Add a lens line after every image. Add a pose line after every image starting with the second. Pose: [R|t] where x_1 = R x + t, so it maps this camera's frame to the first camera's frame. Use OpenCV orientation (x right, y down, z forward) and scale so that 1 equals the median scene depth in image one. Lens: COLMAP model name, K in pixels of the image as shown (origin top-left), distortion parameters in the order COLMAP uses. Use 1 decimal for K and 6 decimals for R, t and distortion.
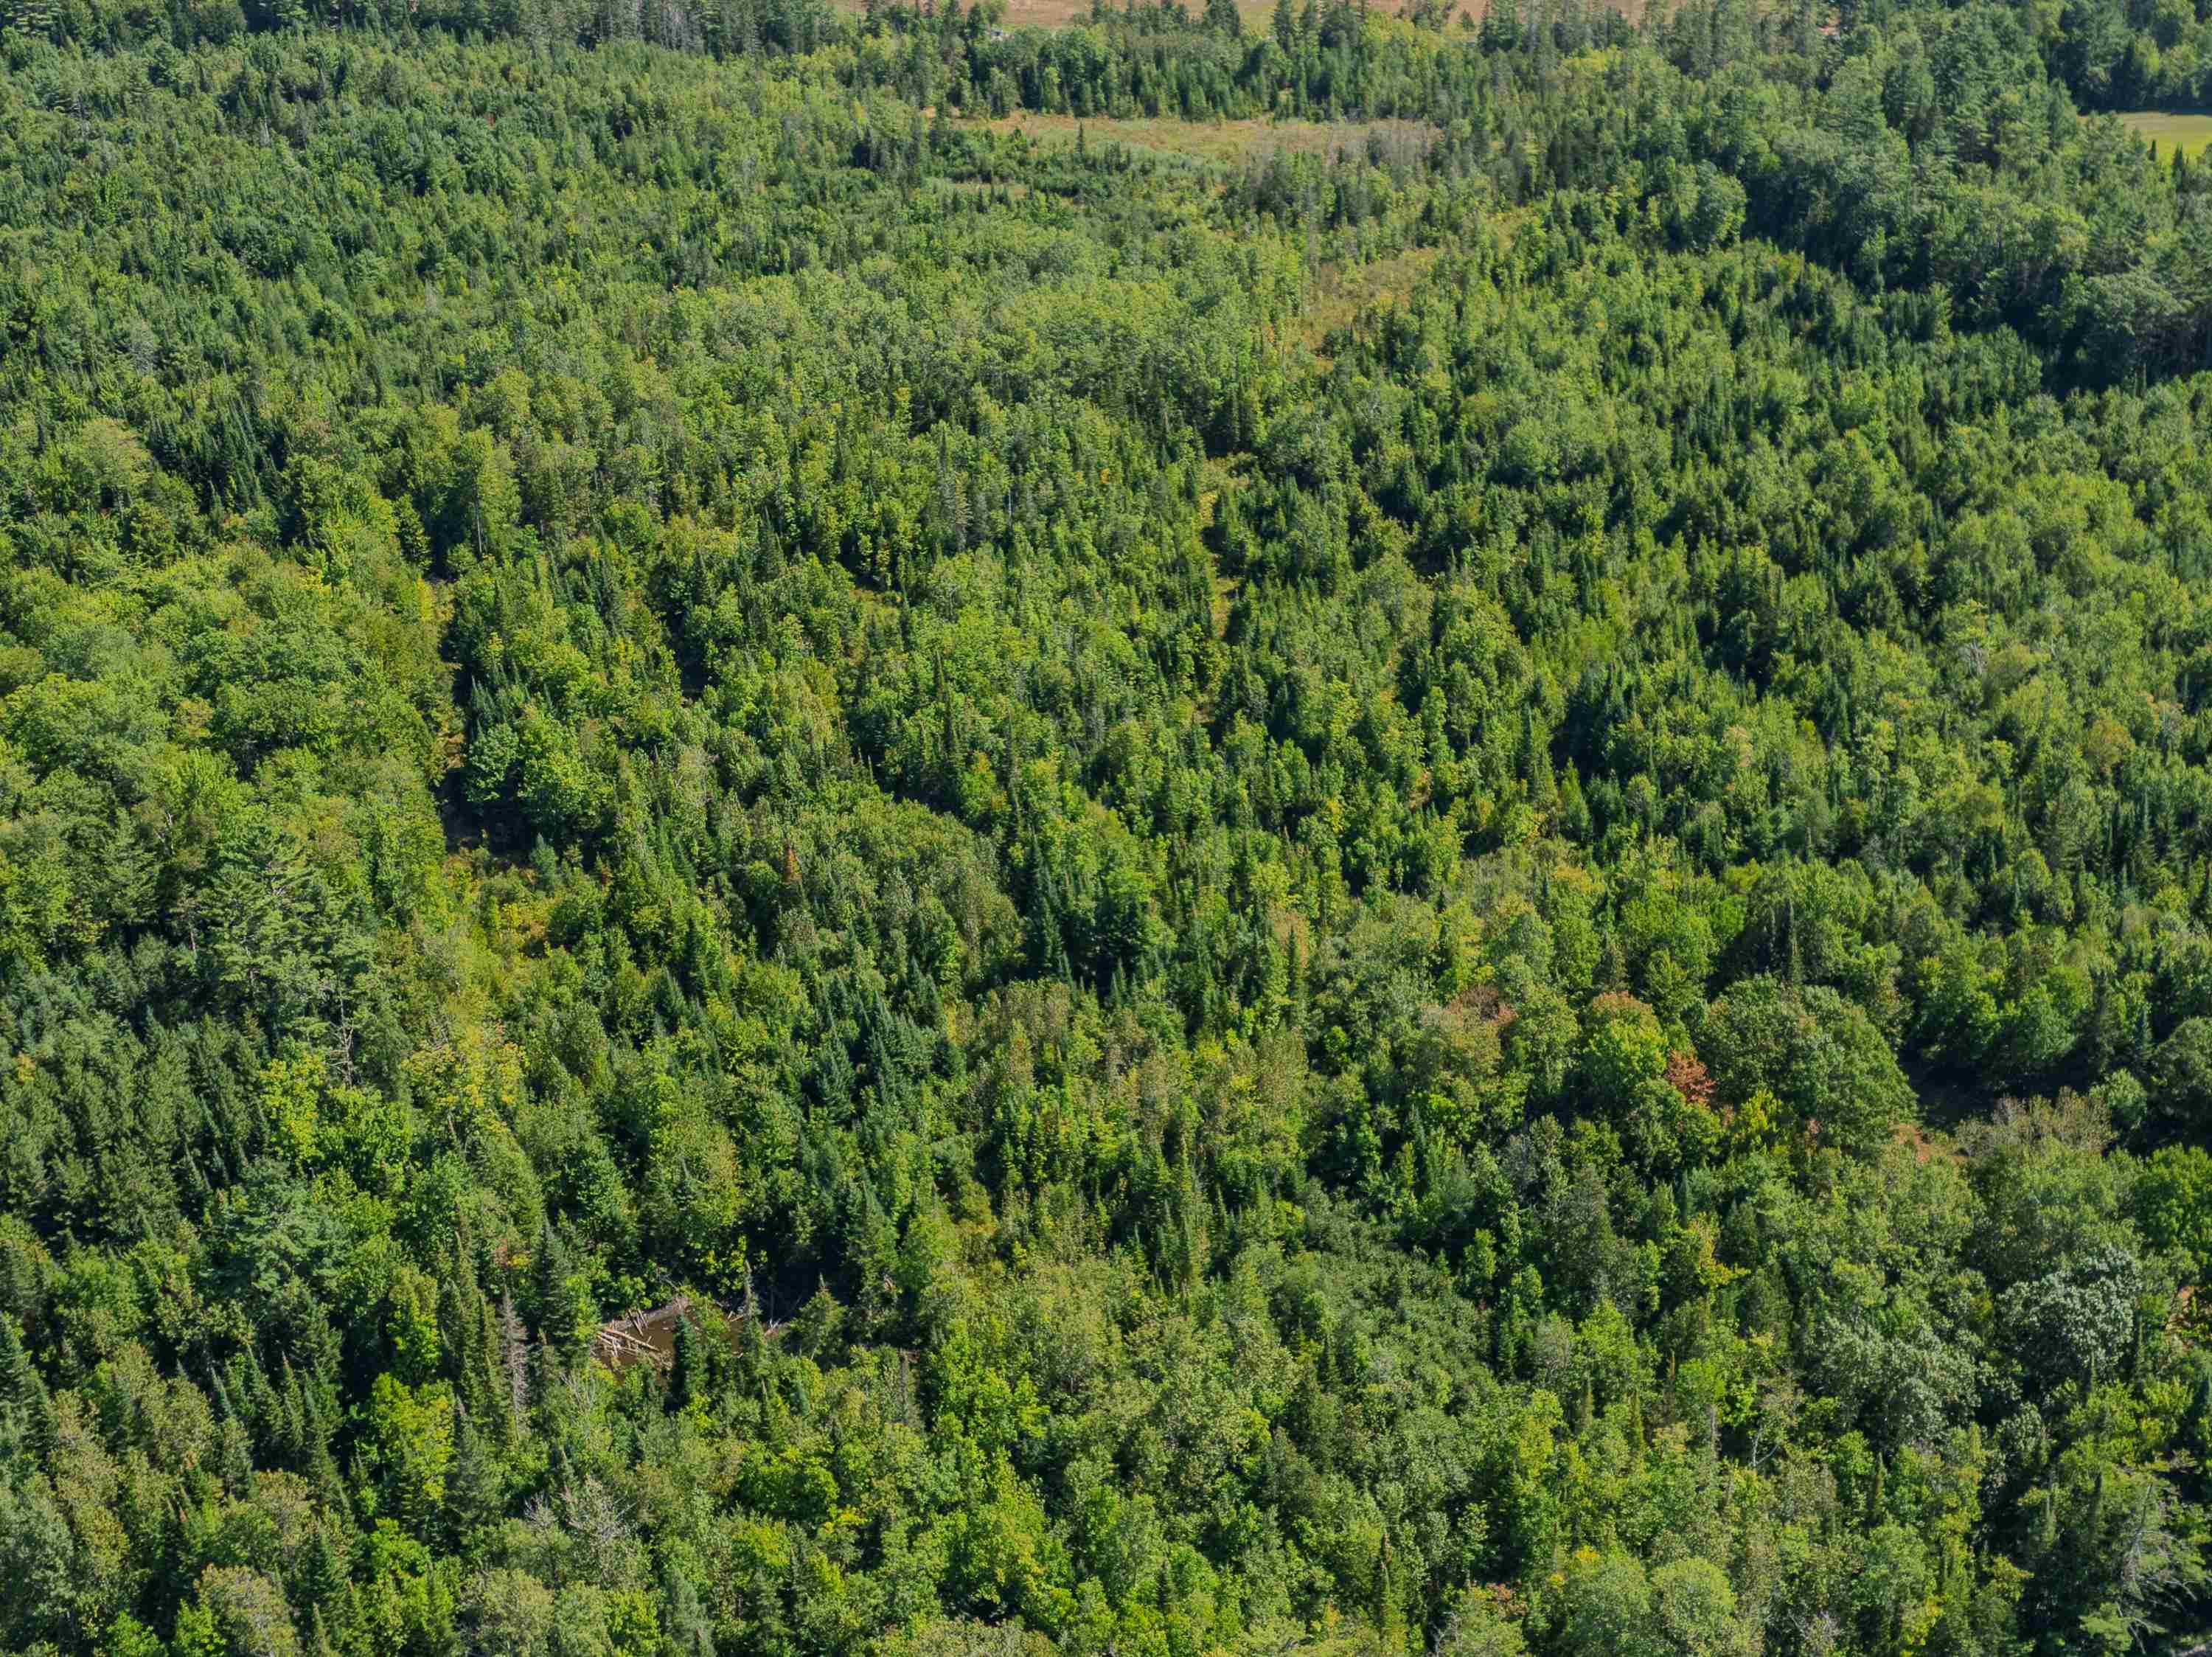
lens RADIAL K [[1560.1, 0, 1096.5], [0, 1560.1, 806.6], [0, 0, 1]] dist [-0.044492, 0.017420]
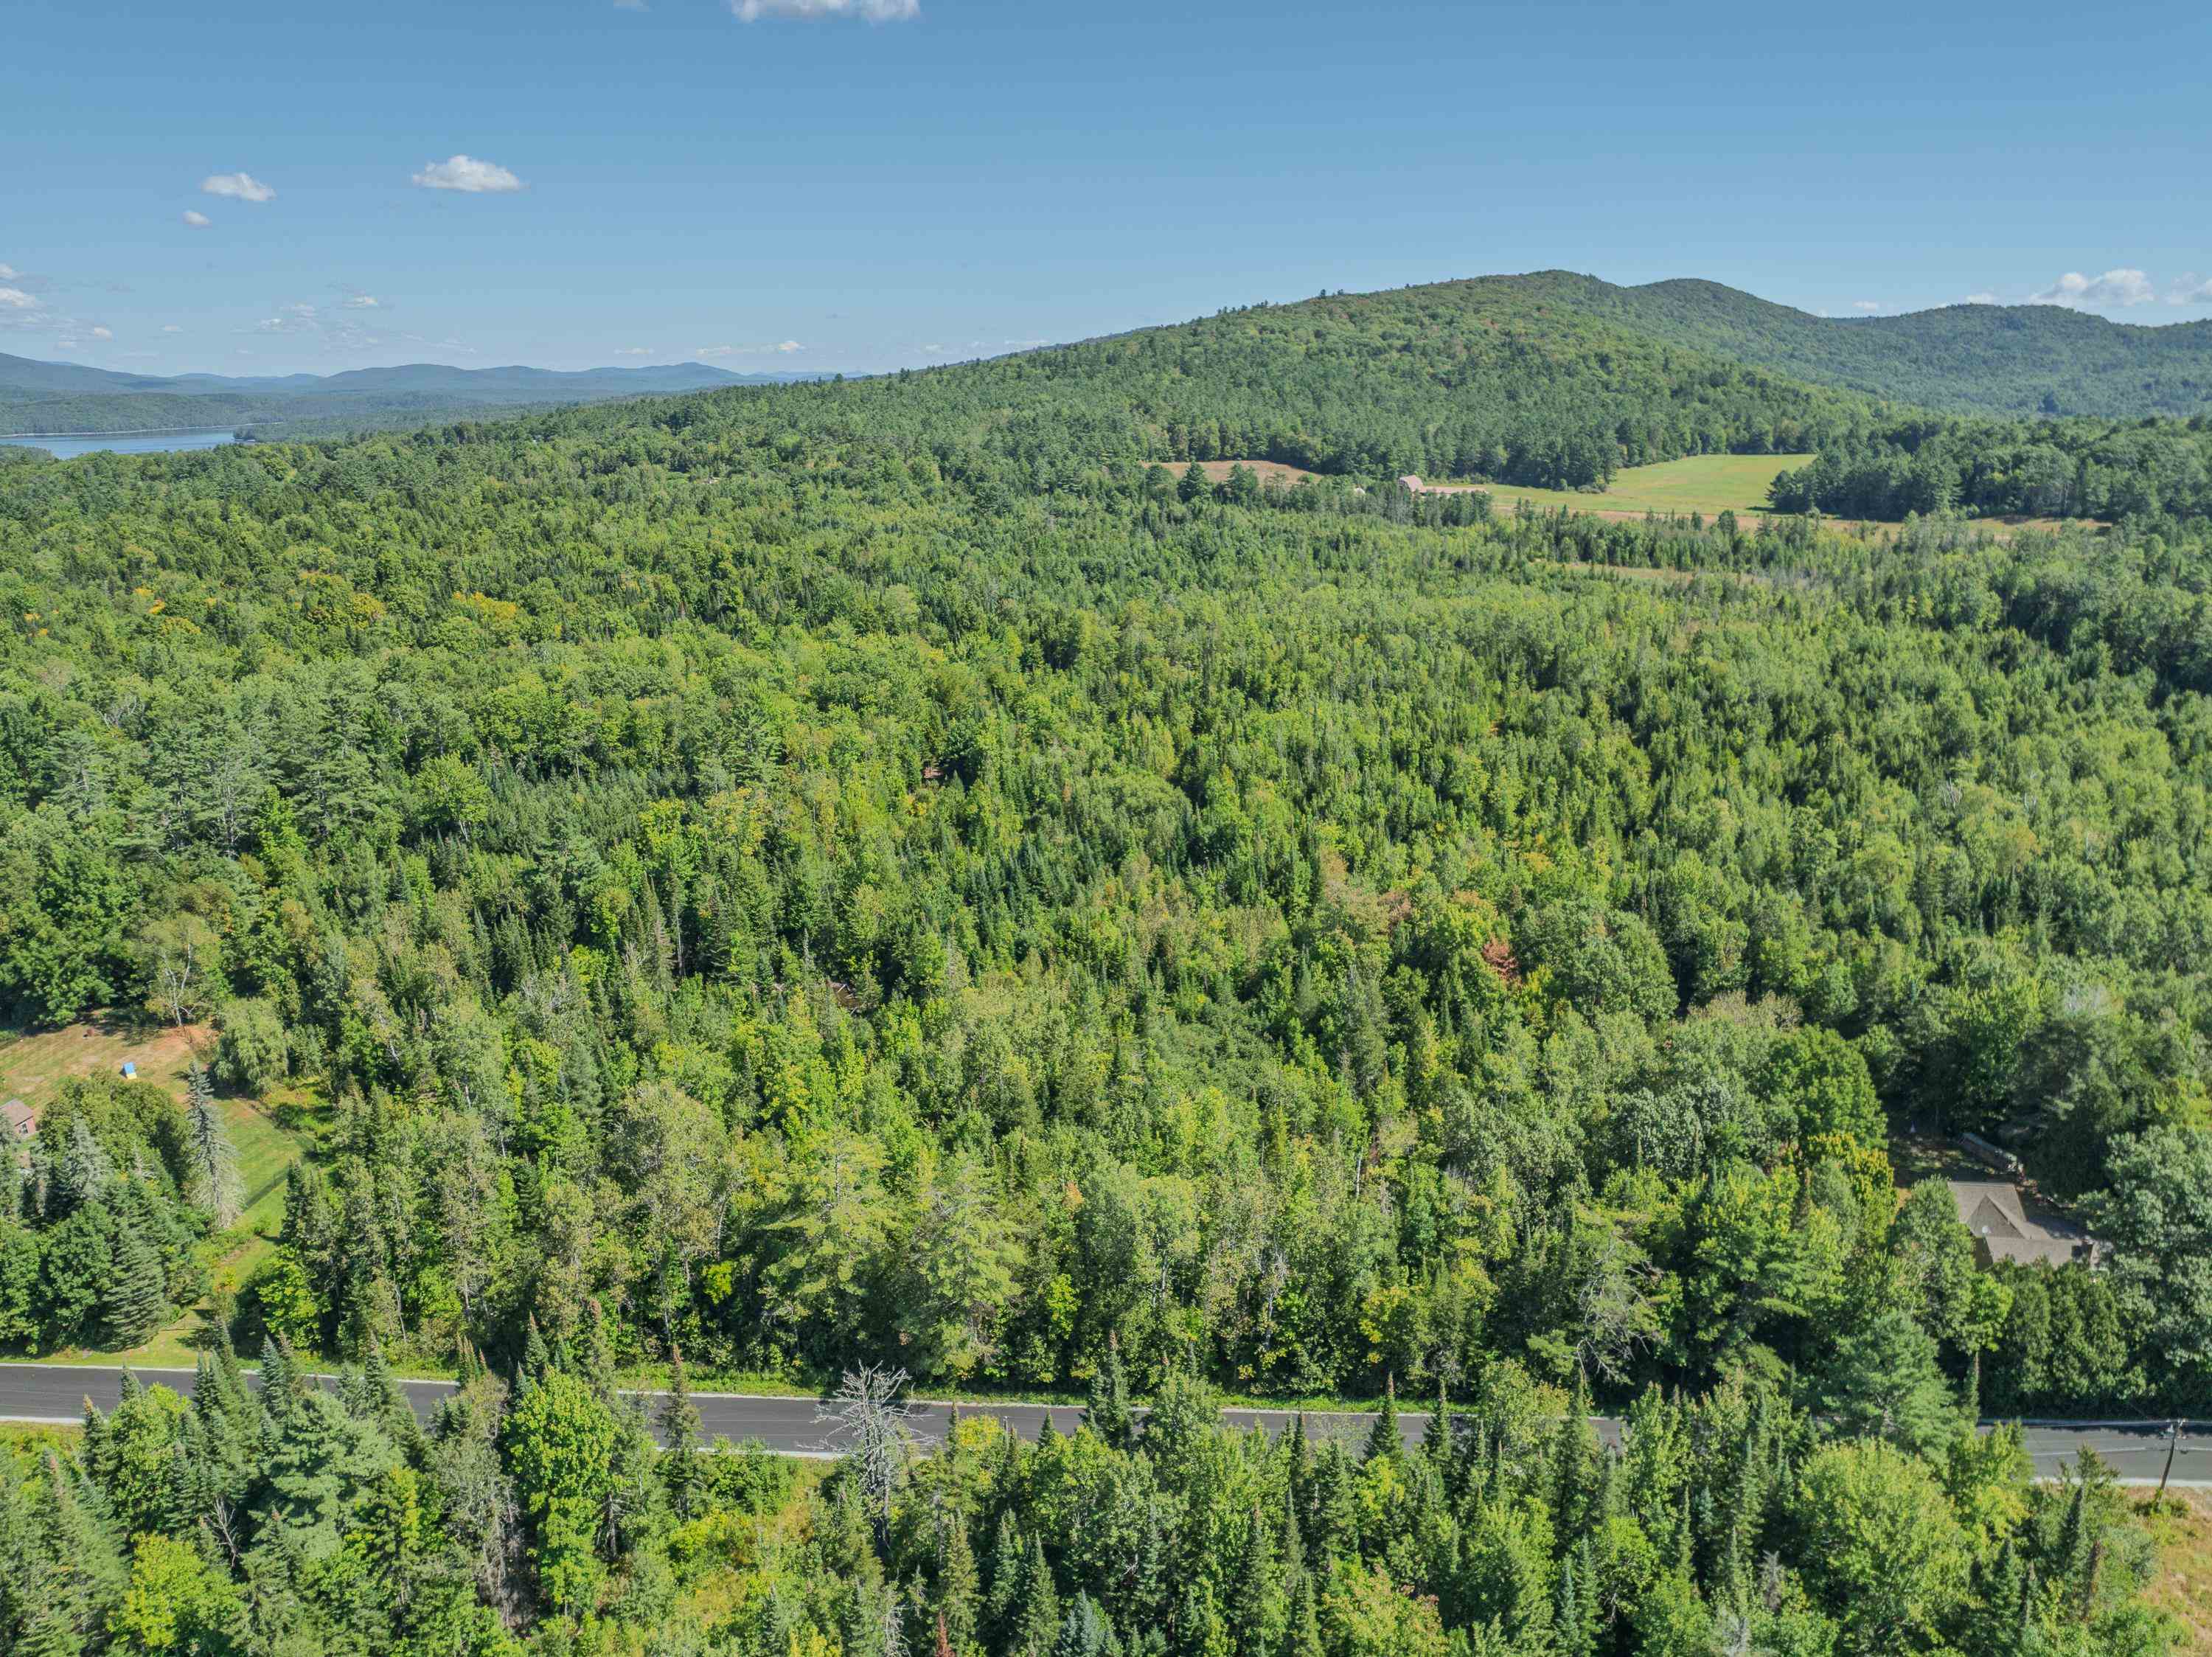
lens RADIAL K [[1560.1, 0, 1101.9], [0, 1560.1, 838.4], [0, 0, 1]] dist [-0.044492, 0.017420]
pose [[0.869910, 0.127313, -0.476496, 0.338472], [-0.203074, 0.972874, -0.110803, 0.131965], [0.449464, 0.193153, 0.872166, -0.643660]]
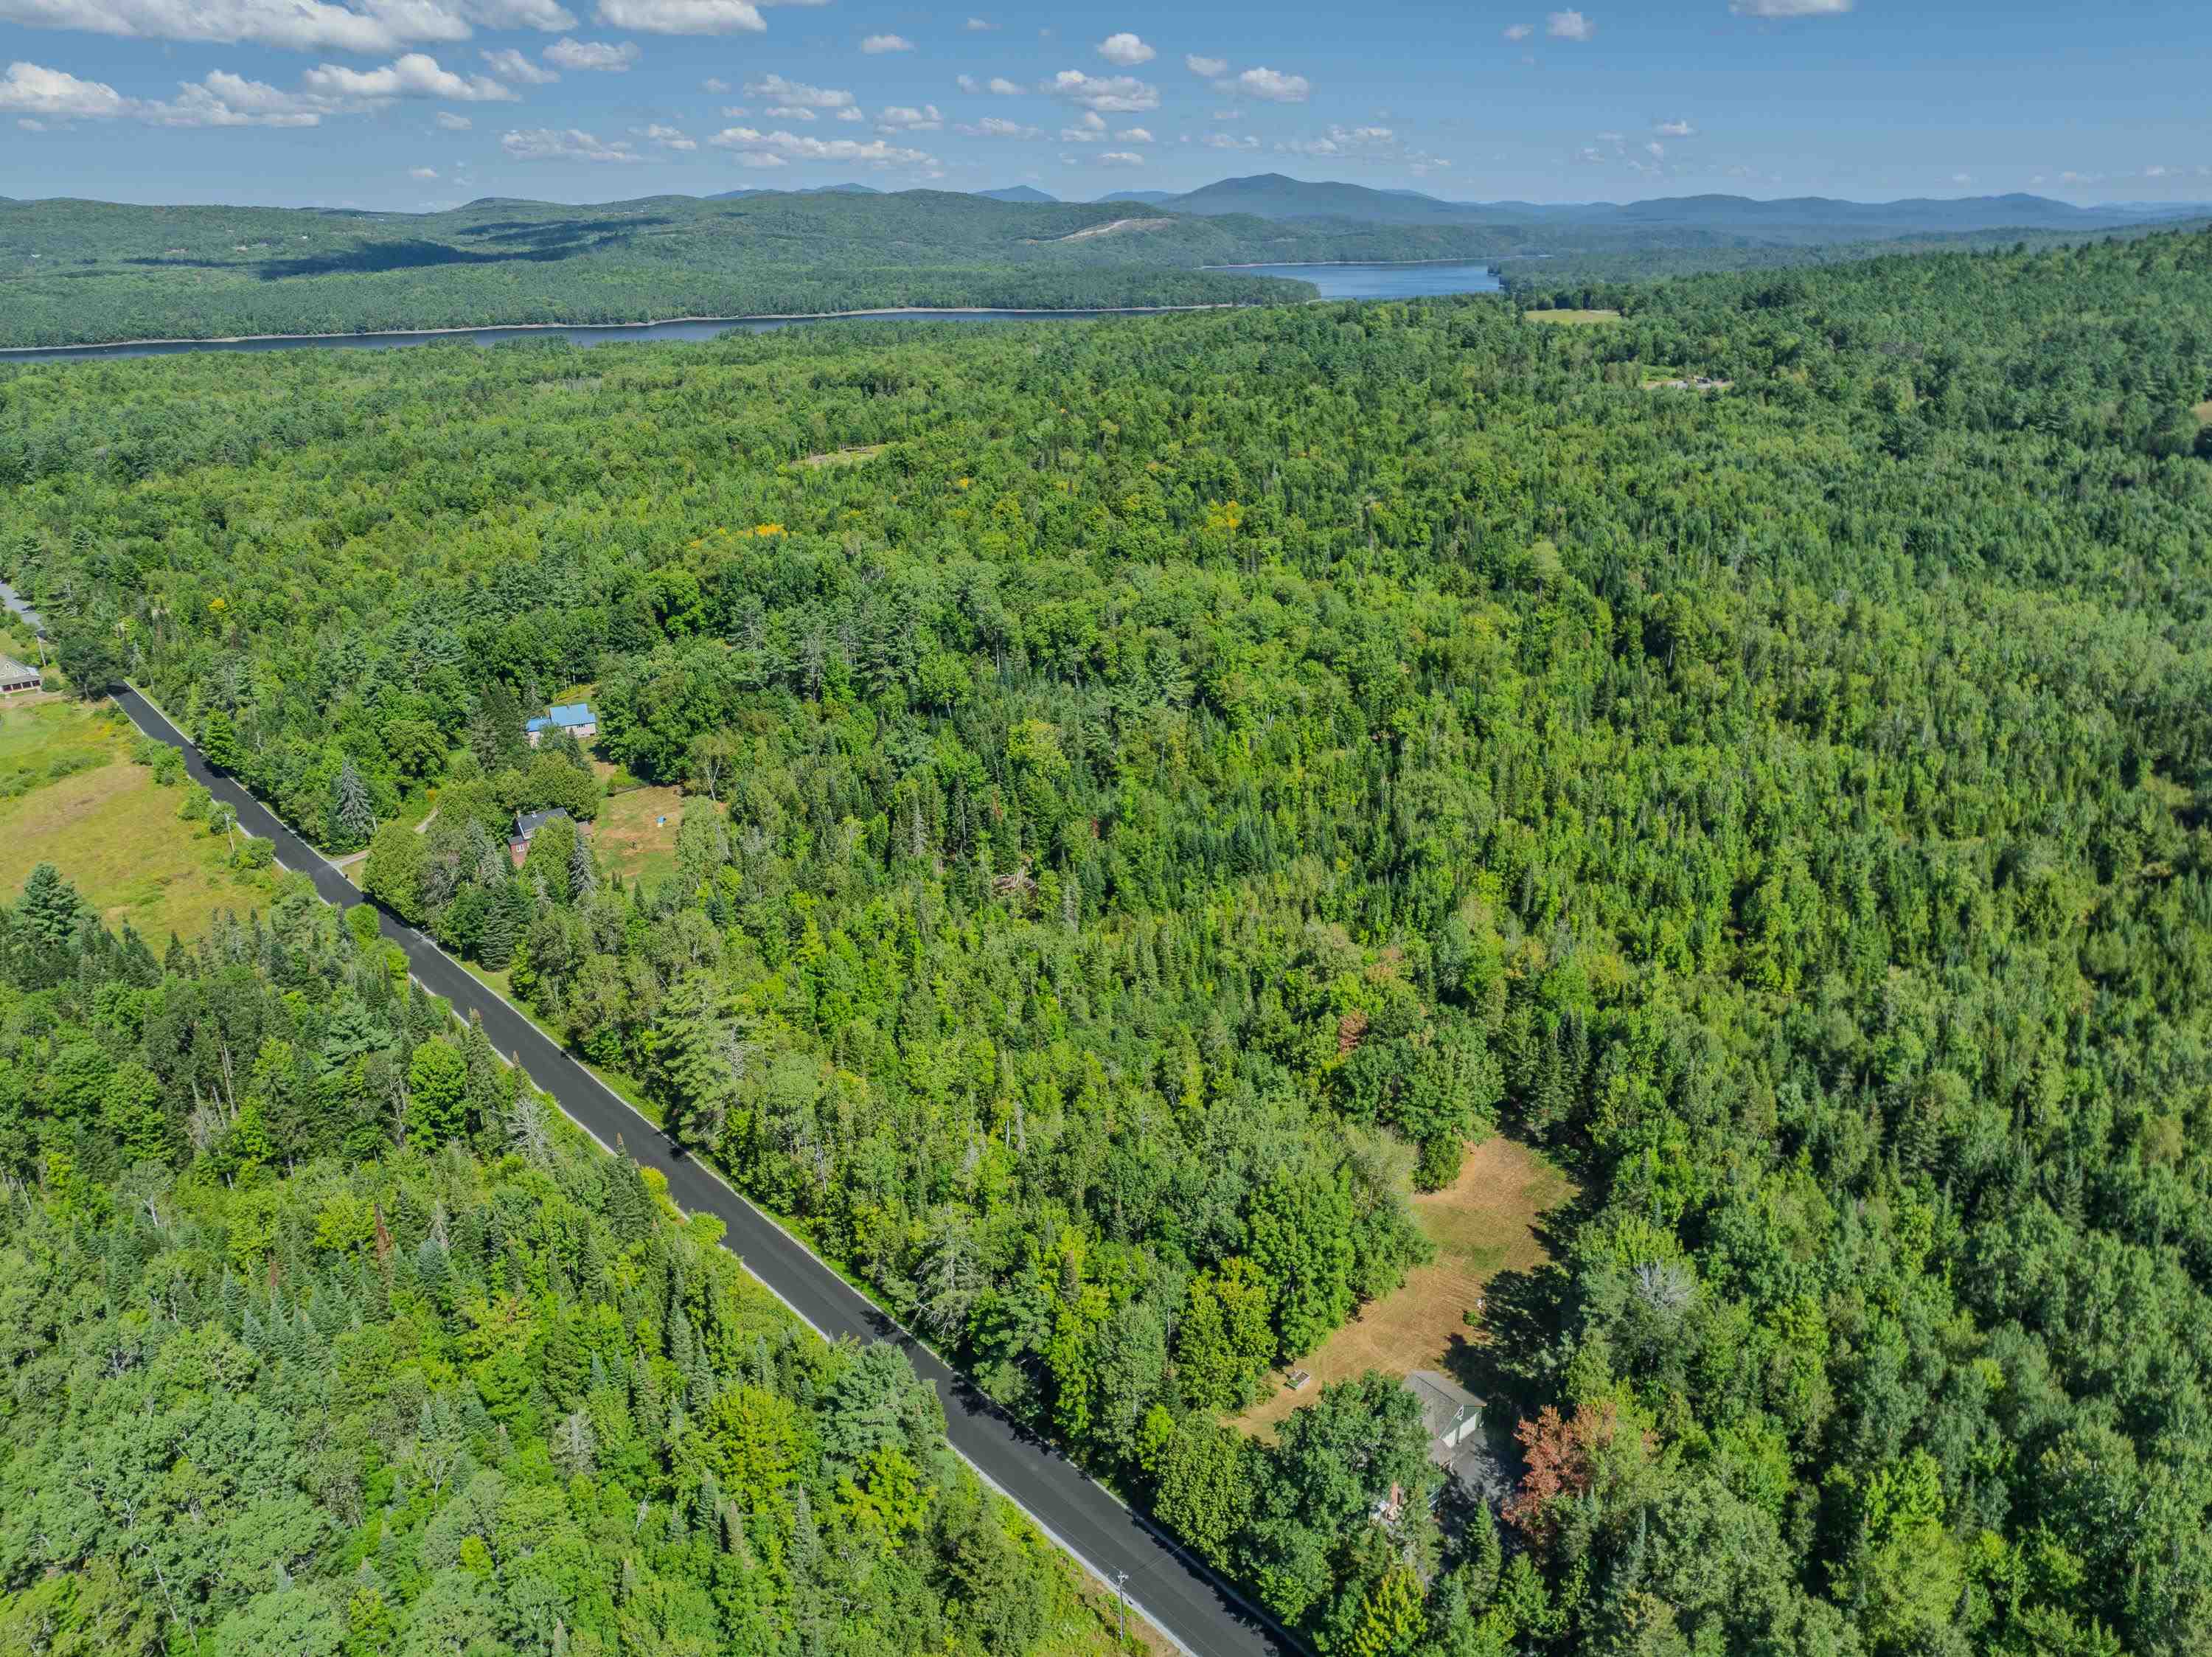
lens RADIAL K [[1560.1, 0, 1110.1], [0, 1560.1, 821.7], [0, 0, 1]] dist [-0.044492, 0.017420]
pose [[0.293170, 0.336602, -0.894847, 0.648190], [-0.402000, 0.892612, 0.204058, -0.052900], [0.867437, 0.299905, 0.397001, -0.452965]]
